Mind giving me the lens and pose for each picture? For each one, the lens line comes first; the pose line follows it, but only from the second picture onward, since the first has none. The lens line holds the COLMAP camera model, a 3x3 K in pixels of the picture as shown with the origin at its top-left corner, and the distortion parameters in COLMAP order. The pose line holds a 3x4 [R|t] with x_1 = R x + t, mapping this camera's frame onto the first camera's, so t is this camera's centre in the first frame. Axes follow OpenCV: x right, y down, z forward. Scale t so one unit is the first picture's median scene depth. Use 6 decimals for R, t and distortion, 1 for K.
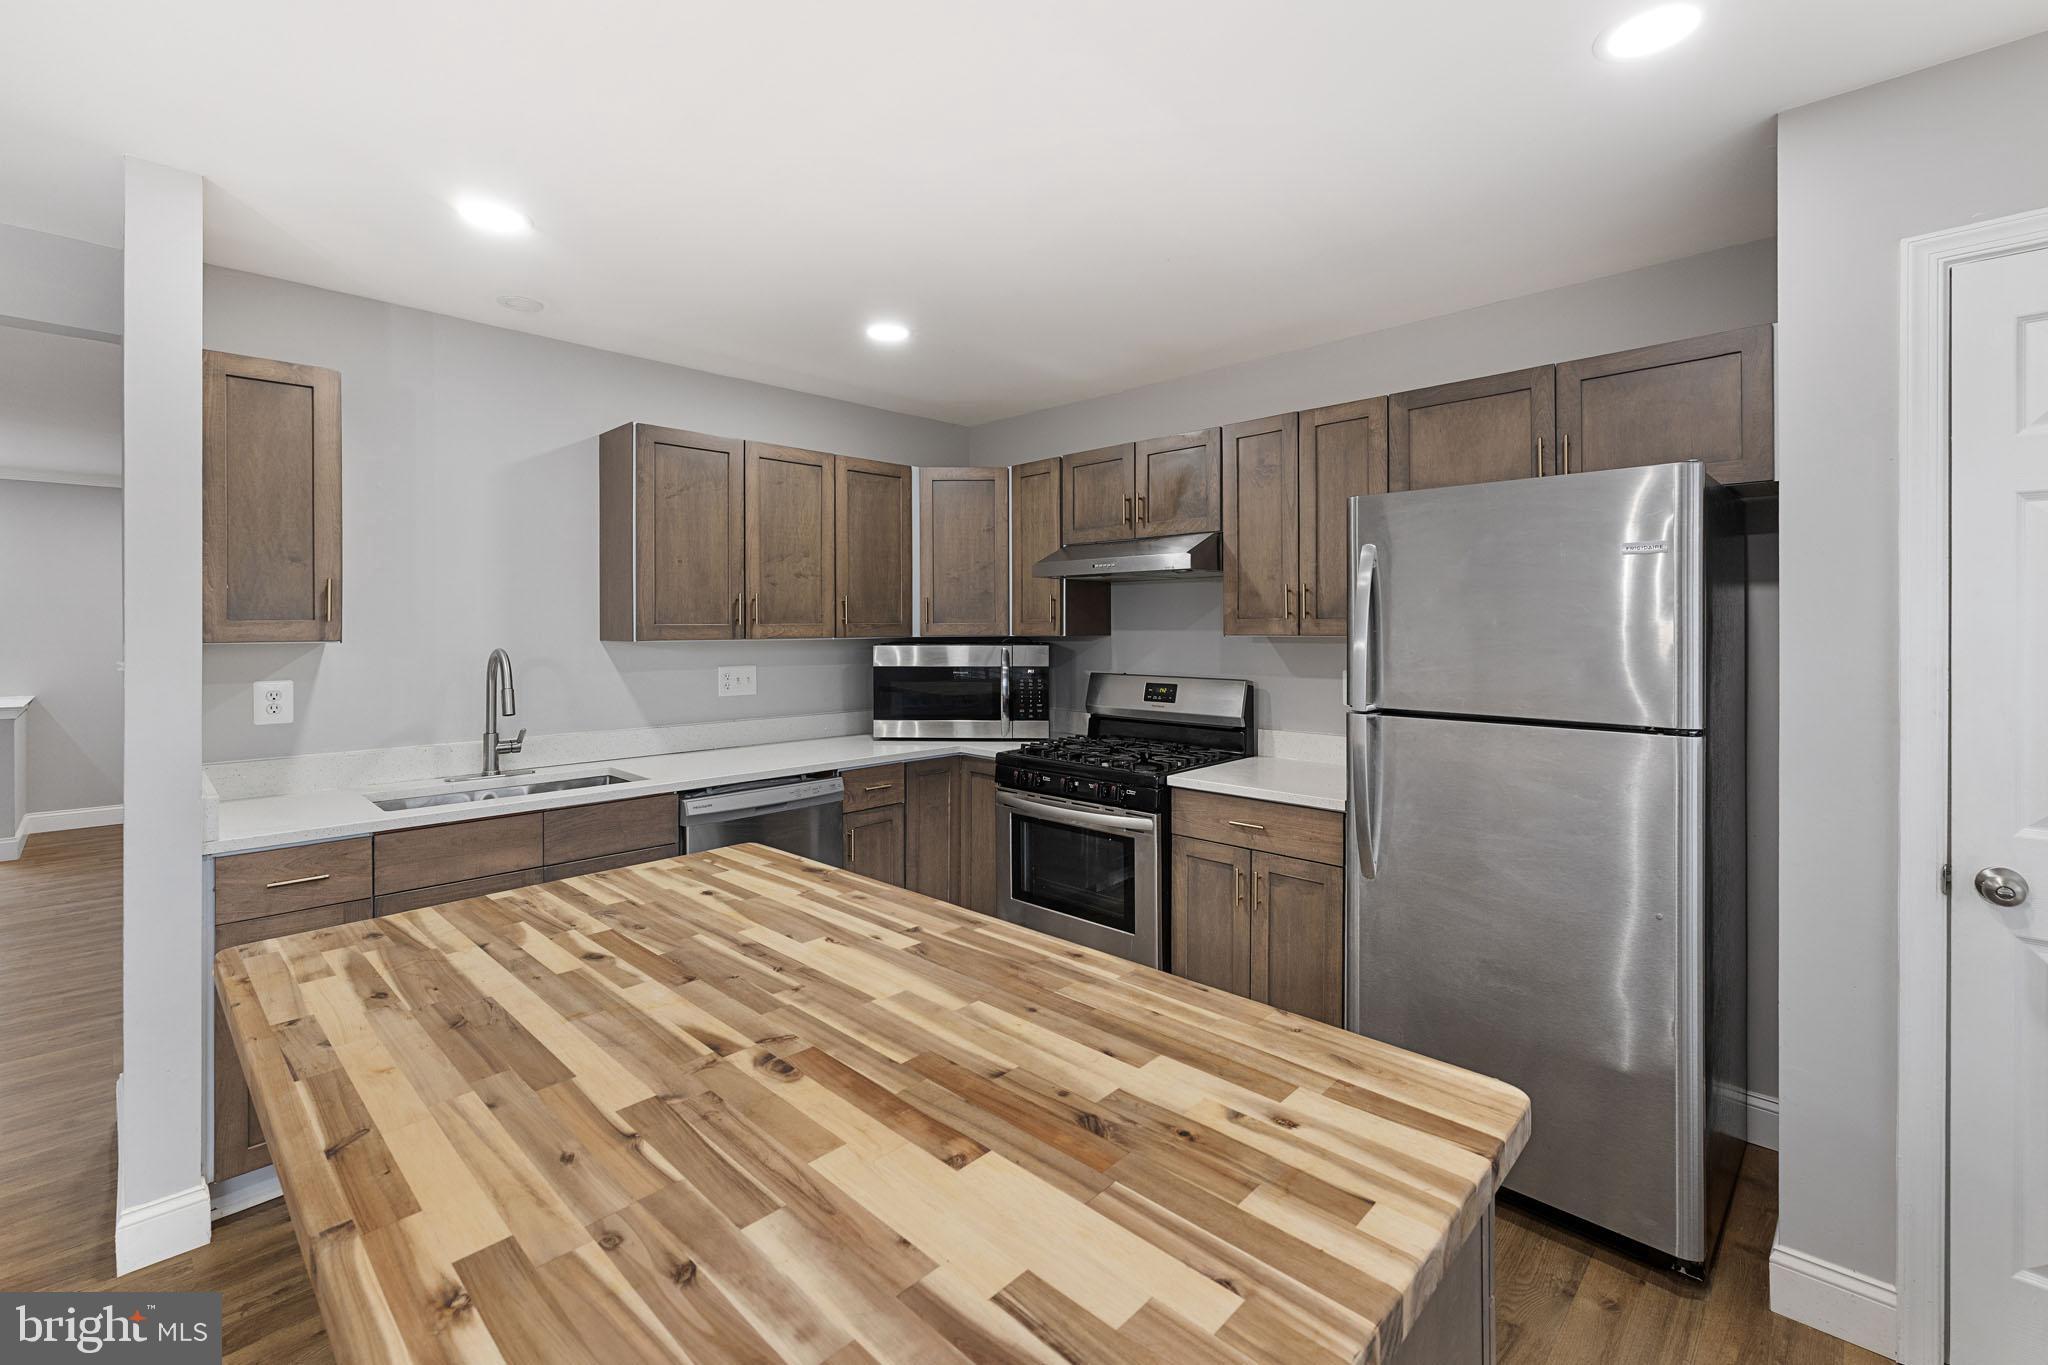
lens RADIAL K [[876.9, 0, 1024.5], [0, 876.9, 617.1], [0, 0, 1]] dist [0.001011, 0.000691]
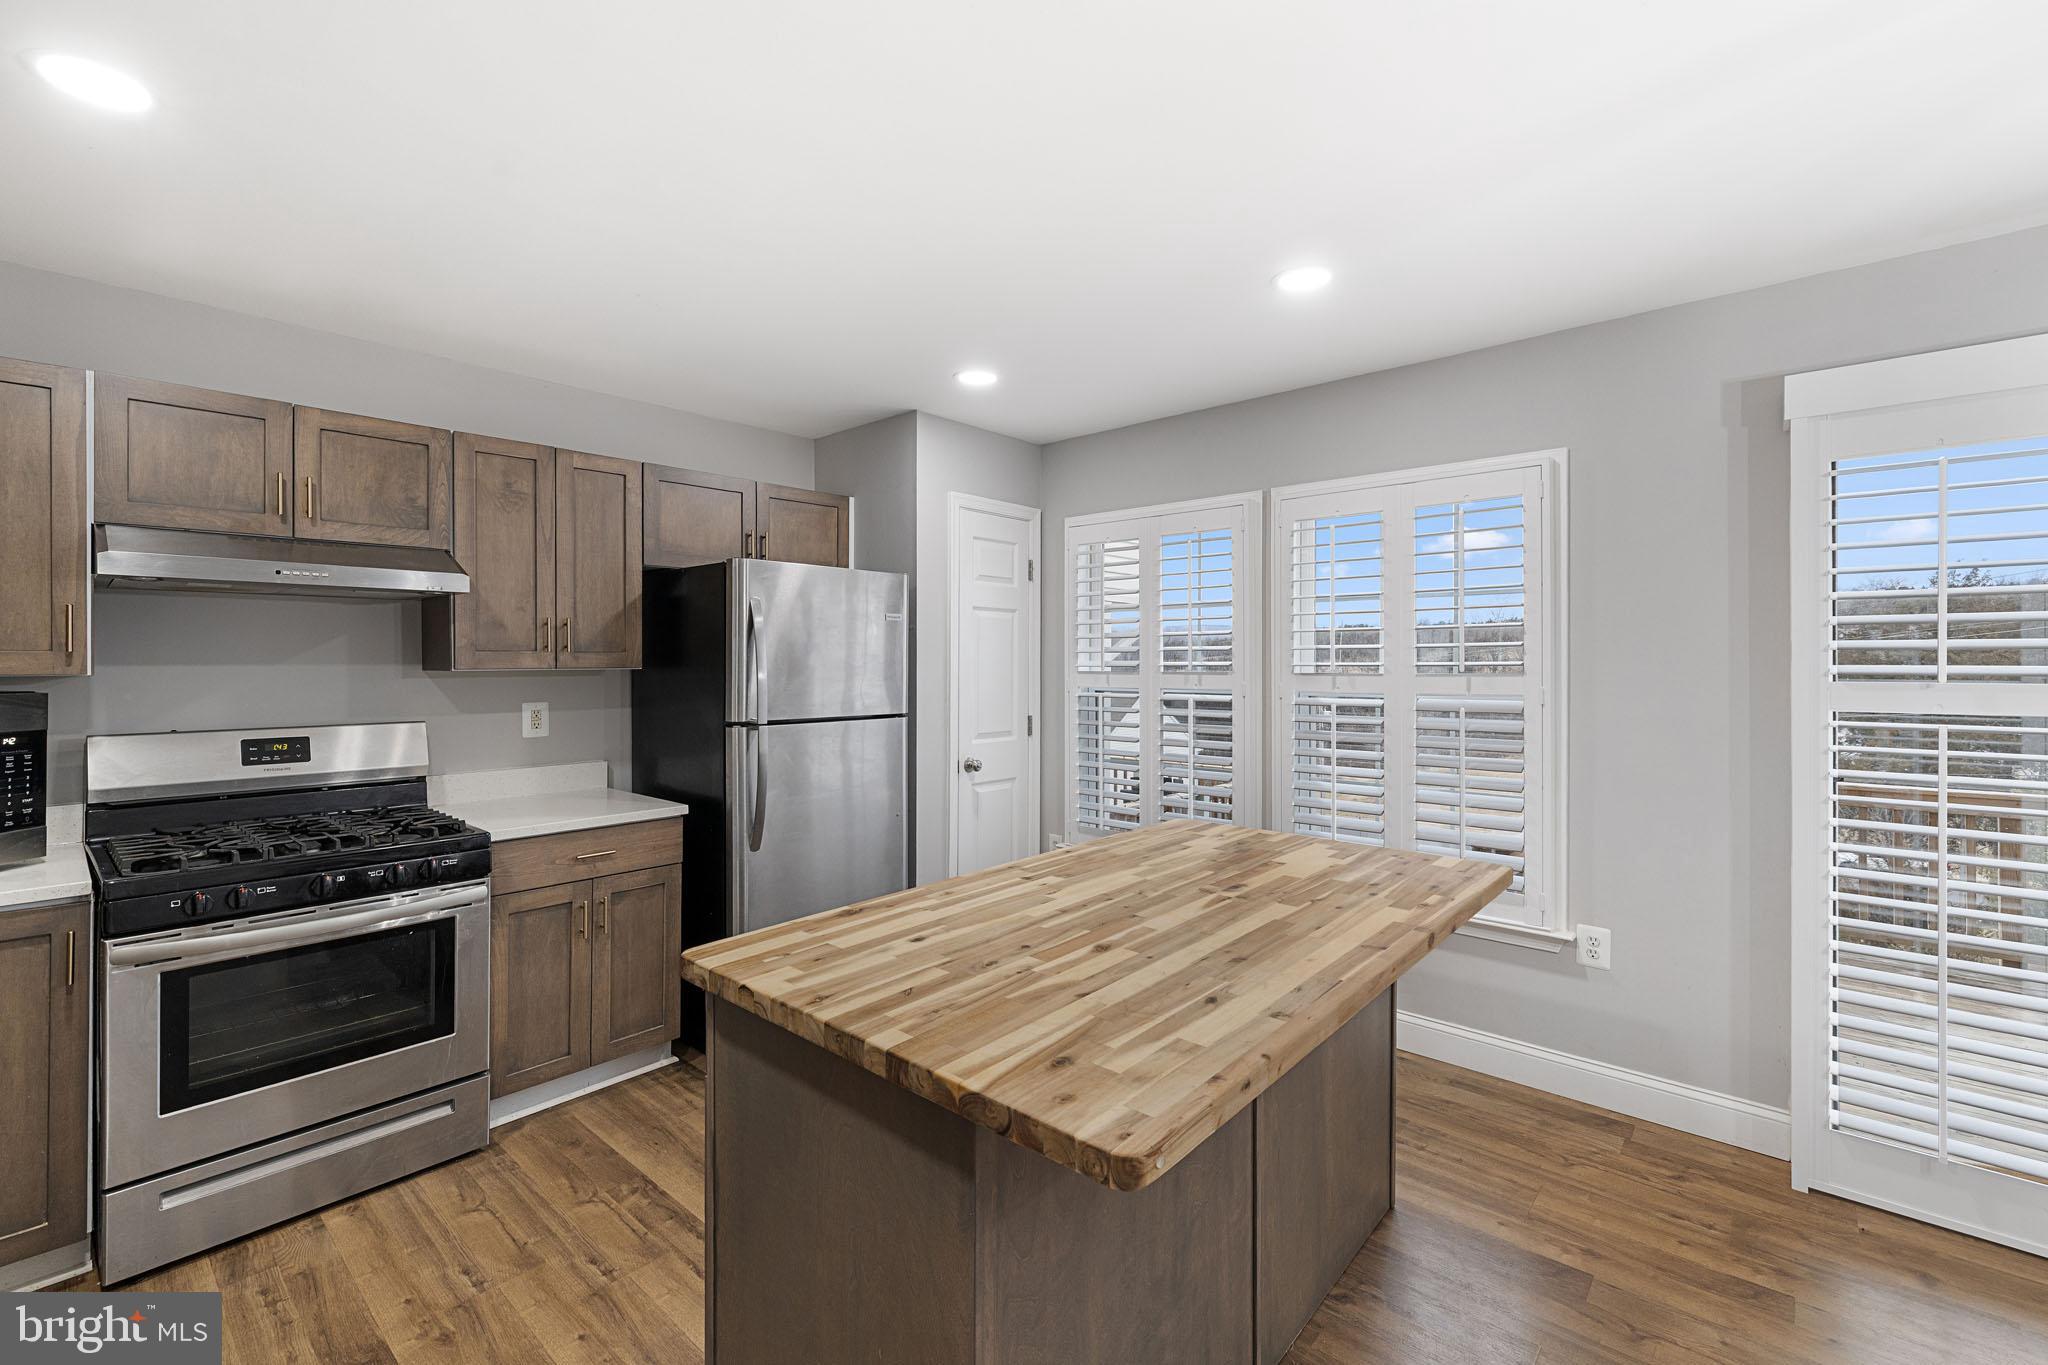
lens RADIAL K [[876.9, 0, 1008.6], [0, 876.9, 671.0], [0, 0, 1]] dist [0.001011, 0.000691]
pose [[-0.037787, -0.011311, 0.999222, -0.768054], [-0.011426, 0.999875, 0.010886, 0.007144], [-0.999221, -0.011006, -0.037911, 0.552510]]
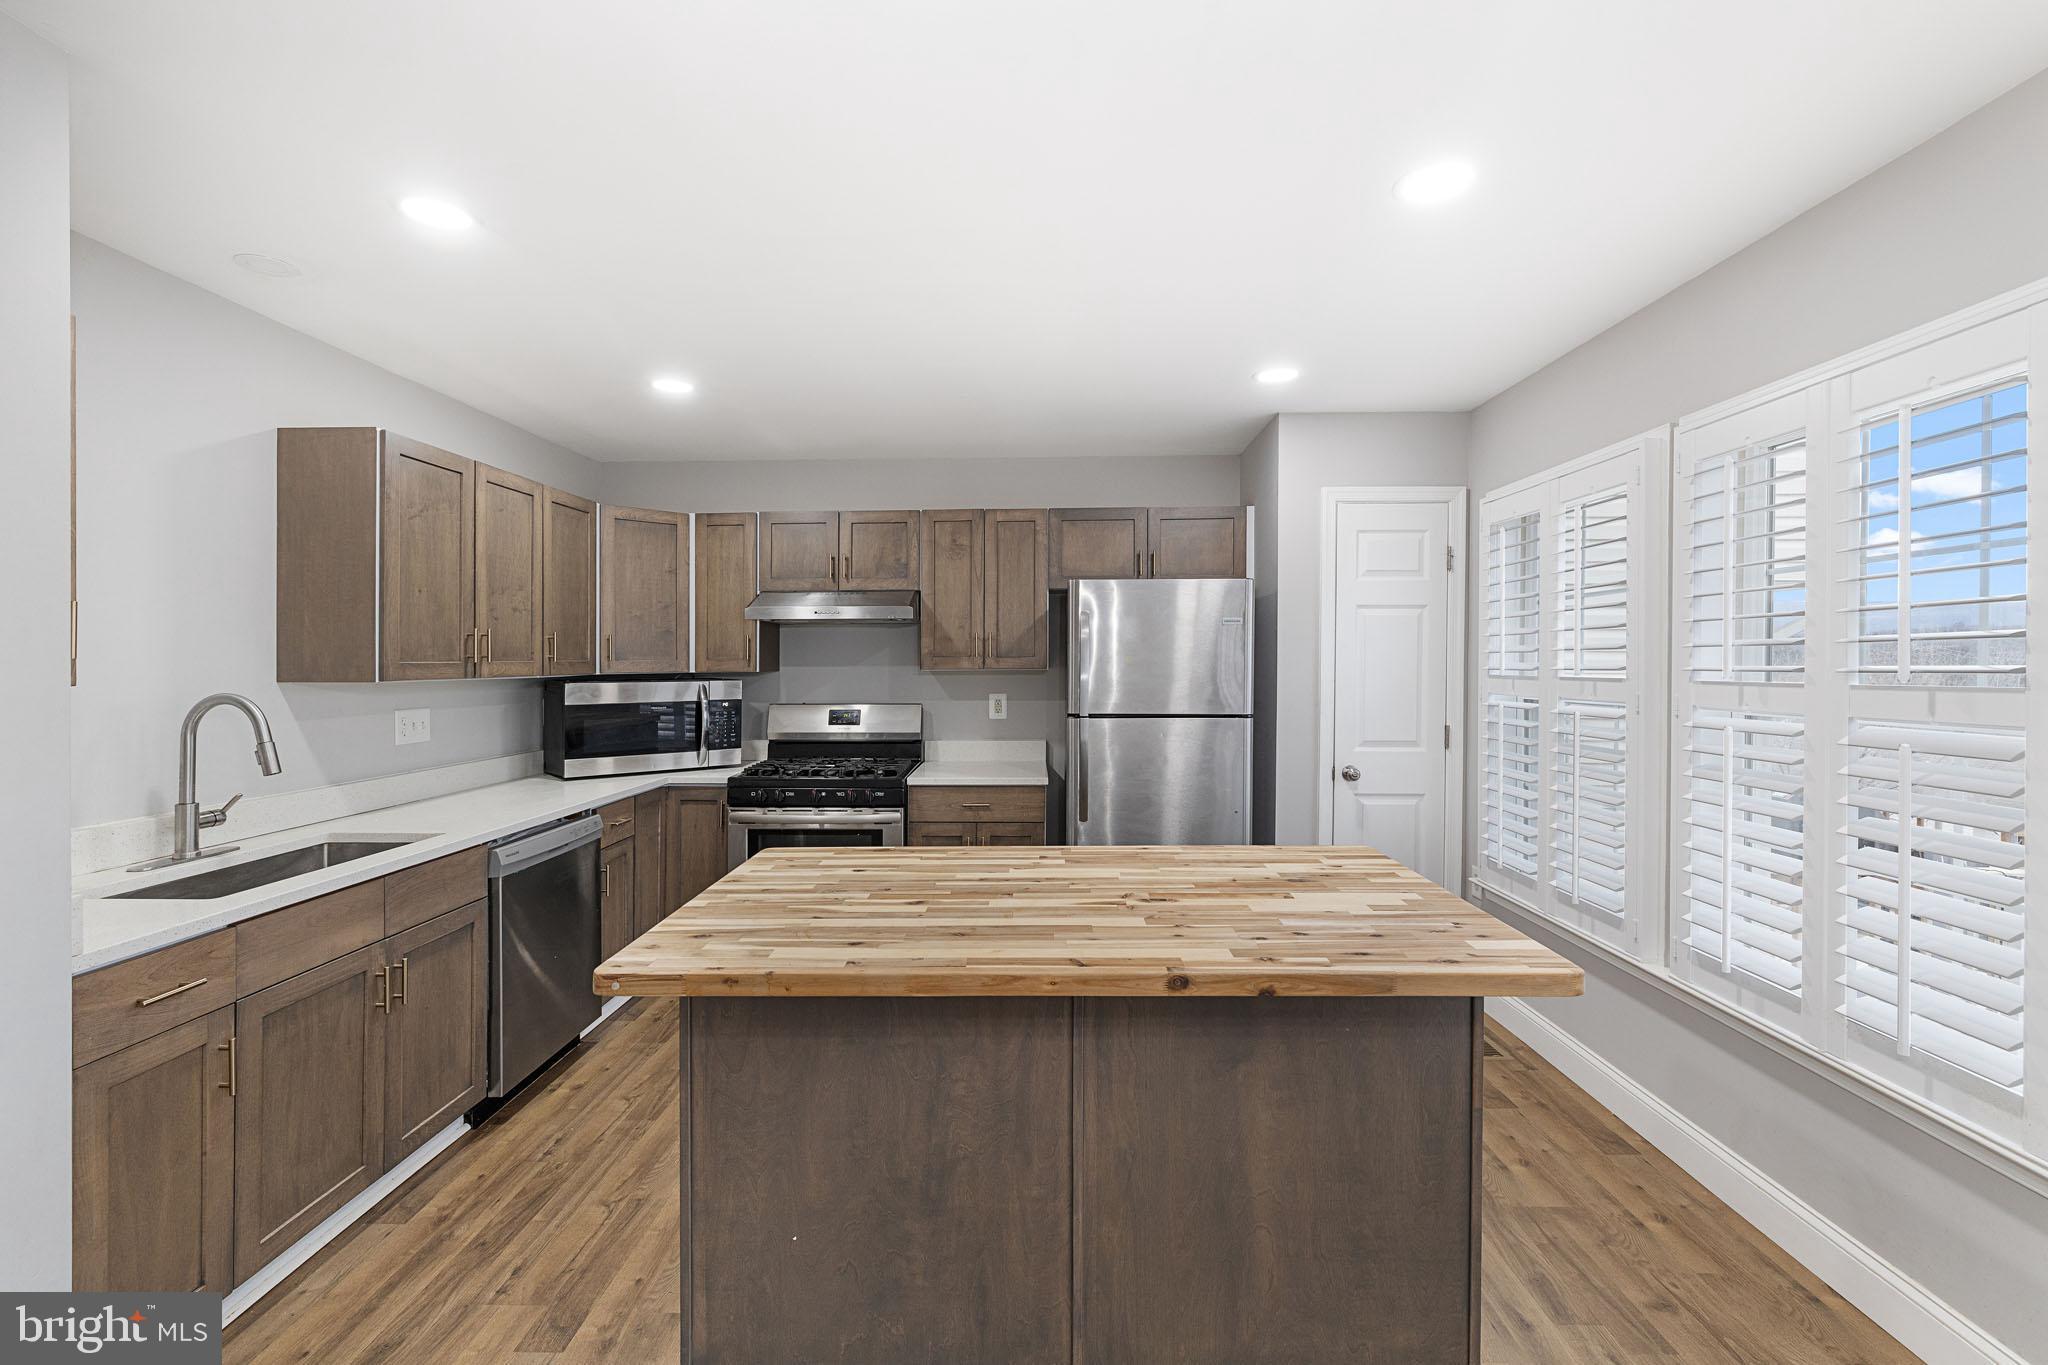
lens RADIAL K [[856.1, 0, 1019.0], [0, 856.1, 667.0], [0, 0, 1]] dist [0.000007, -0.000358]
pose [[0.738245, -0.005604, 0.674509, -0.607255], [-0.005838, 0.999875, 0.014696, -0.003286], [-0.674507, -0.014787, 0.738120, -0.049799]]
